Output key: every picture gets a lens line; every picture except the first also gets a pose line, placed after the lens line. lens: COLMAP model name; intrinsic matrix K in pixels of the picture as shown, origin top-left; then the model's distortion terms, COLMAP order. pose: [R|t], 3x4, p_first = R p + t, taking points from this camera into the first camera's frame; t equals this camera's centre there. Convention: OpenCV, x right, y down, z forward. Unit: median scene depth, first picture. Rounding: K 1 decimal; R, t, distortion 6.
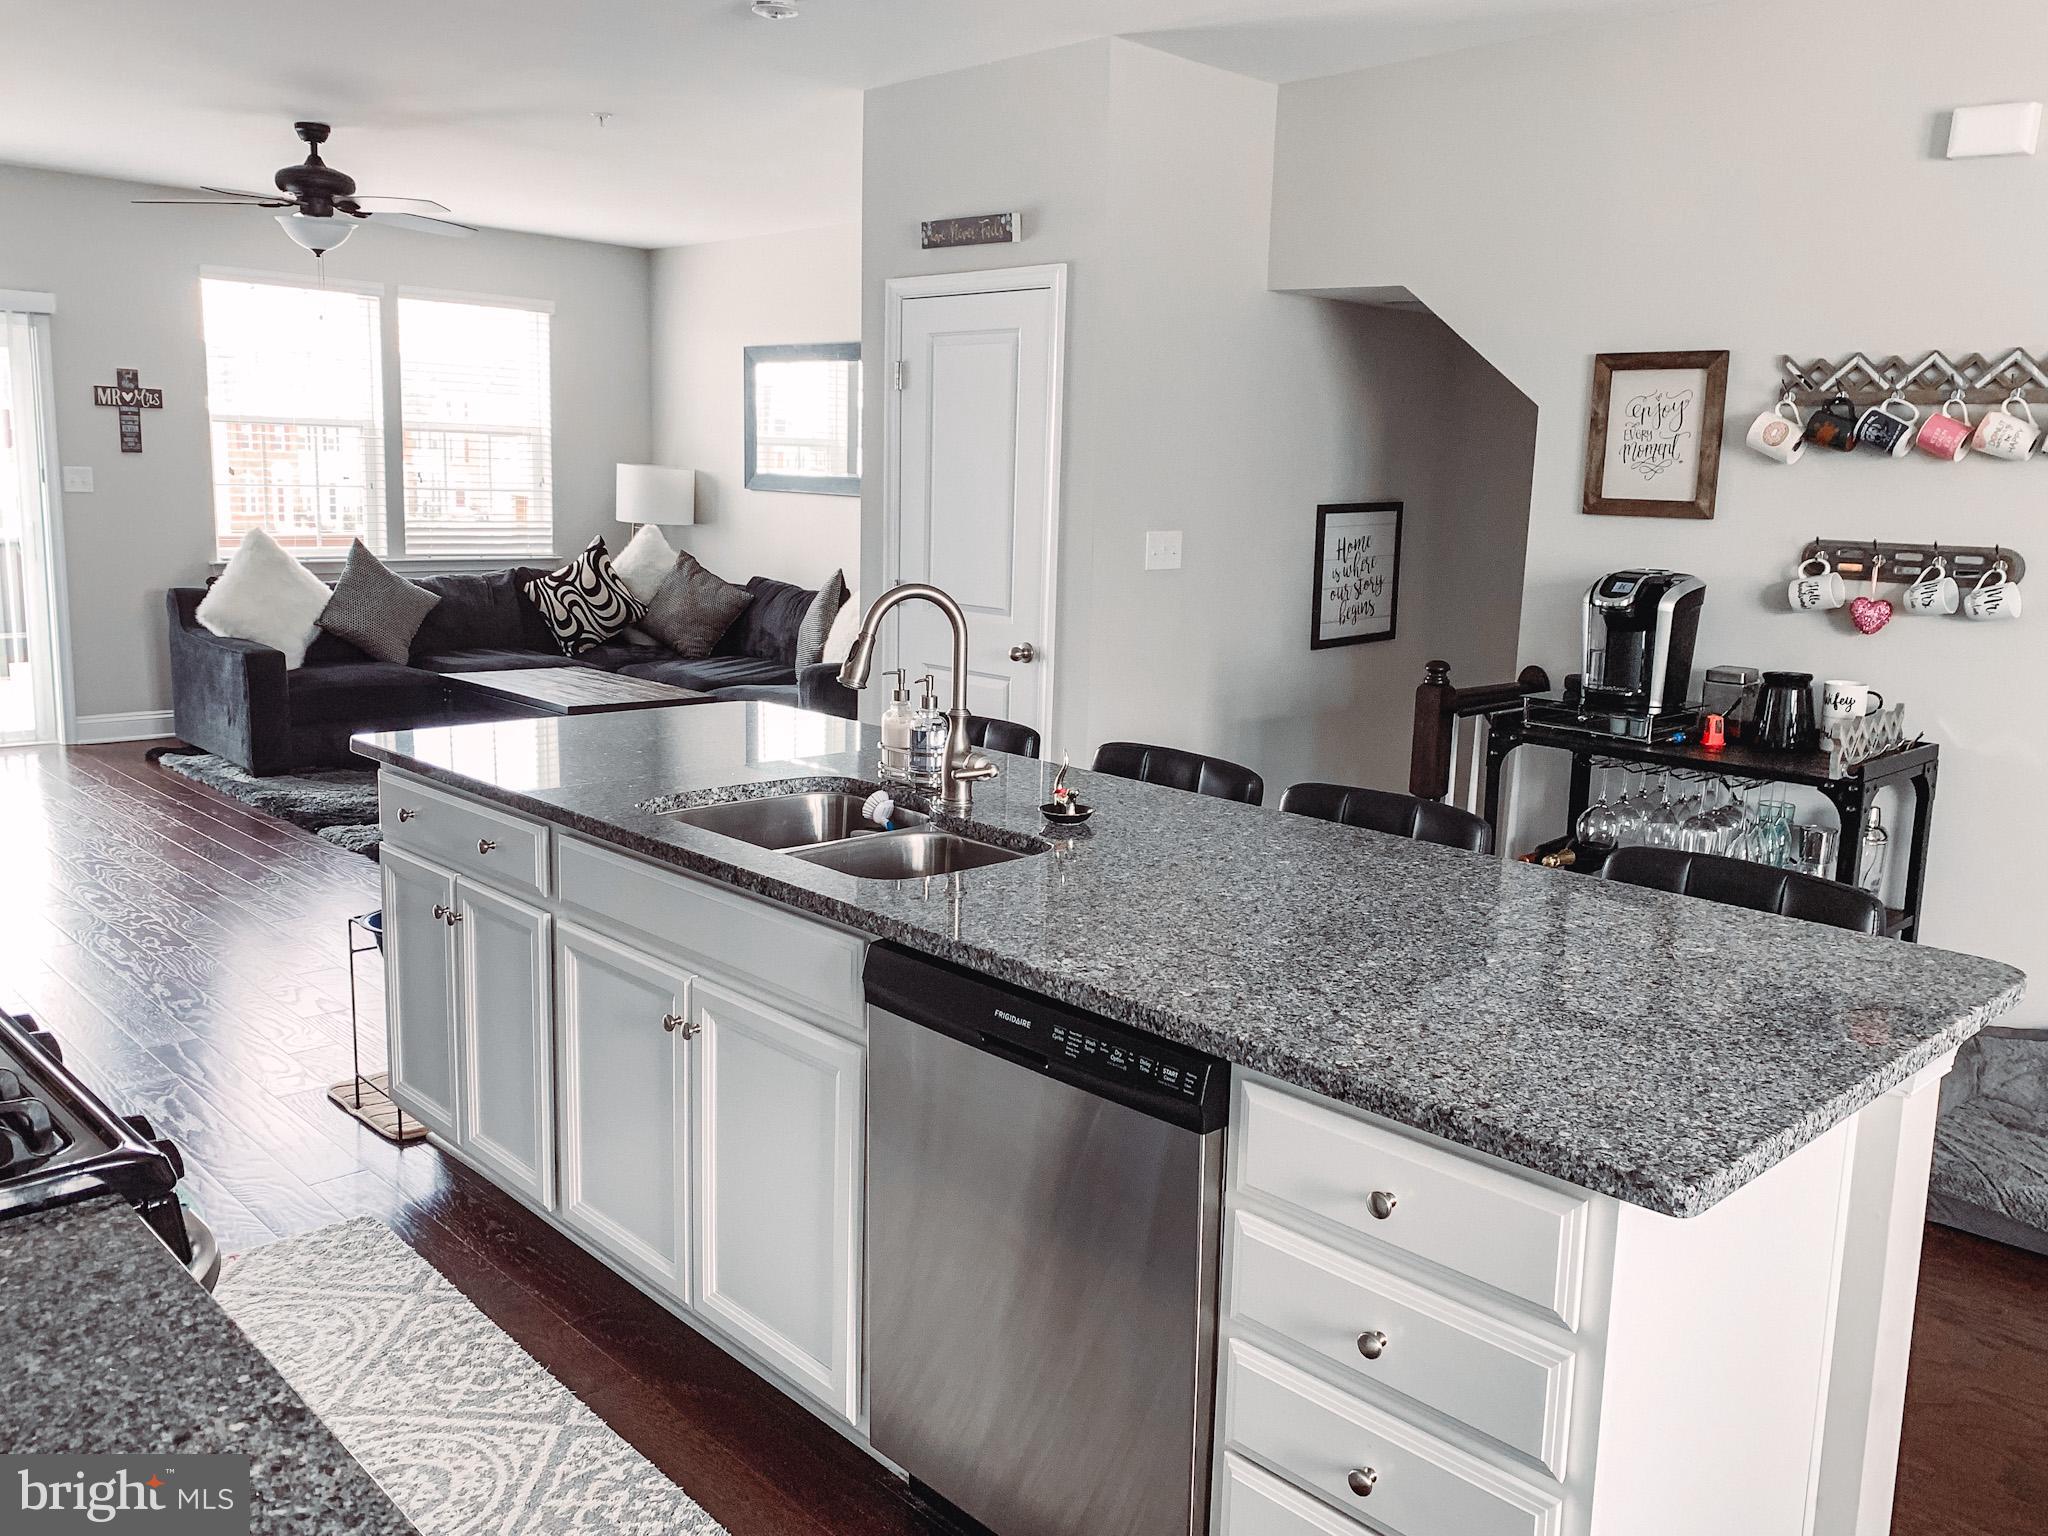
lens RADIAL K [[1673.7, 0, 1024.0], [0, 1673.7, 768.0], [0, 0, 1]] dist [0.057790, -0.046850]
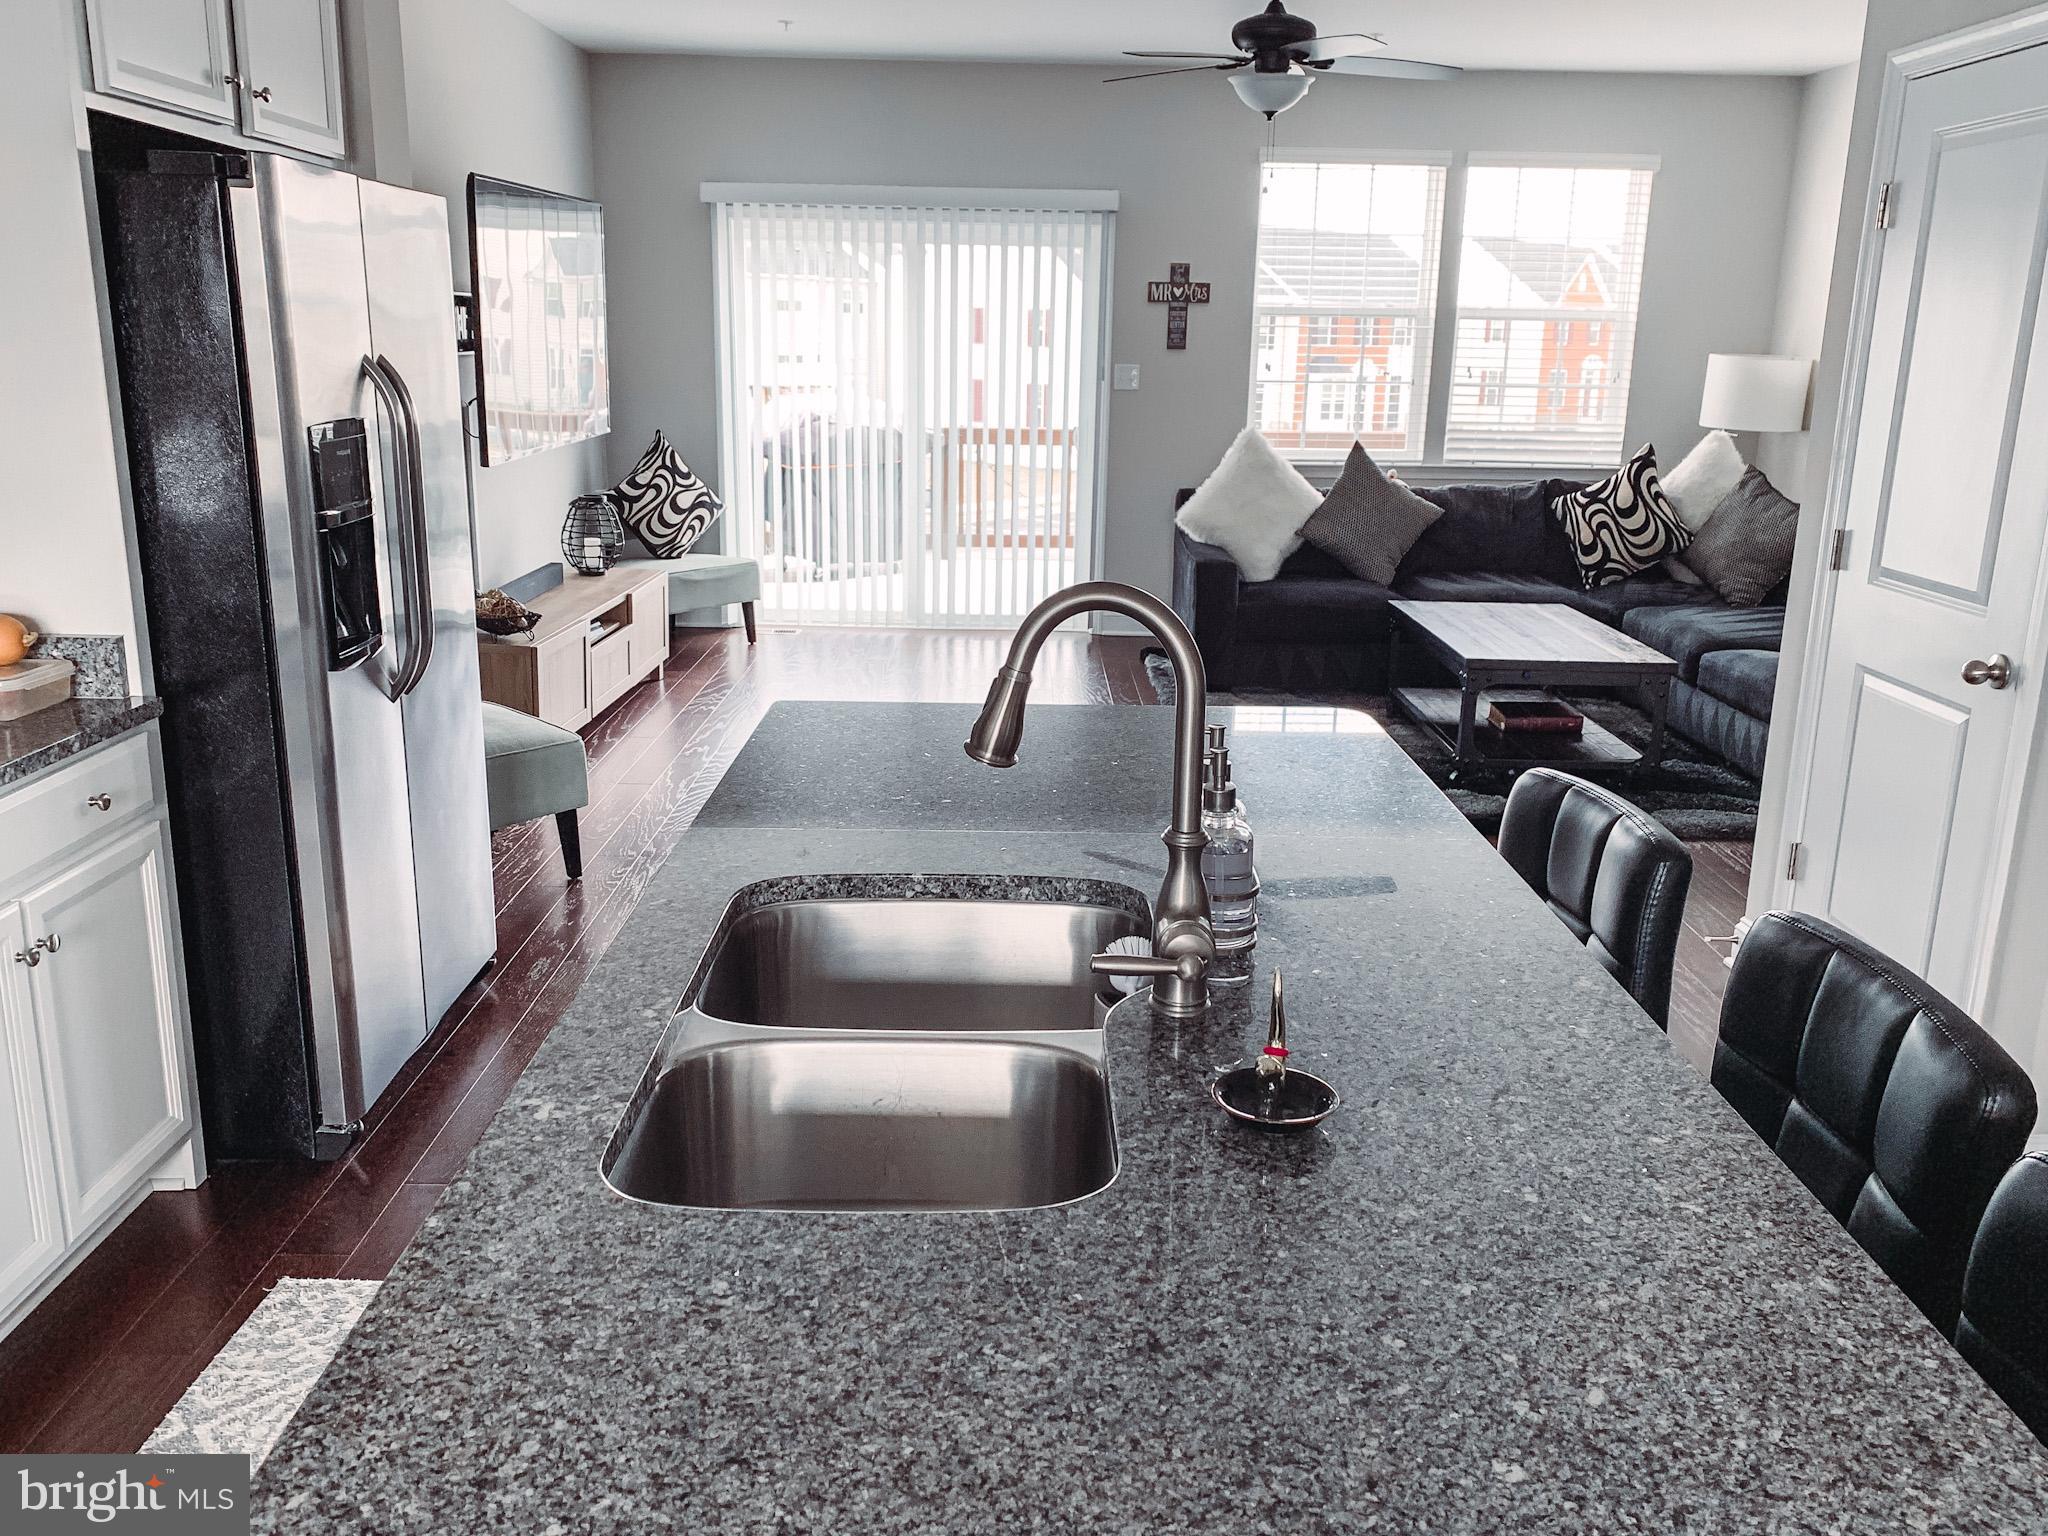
lens RADIAL K [[1672.4, 0, 1024.0], [0, 1672.4, 768.0], [0, 0, 1]] dist [-0.003189, -0.002265]
pose [[0.735266, 0.154945, -0.659831, 0.084370], [-0.113617, 0.987920, 0.105382, -0.034829], [0.668188, -0.002516, 0.743988, 0.201015]]
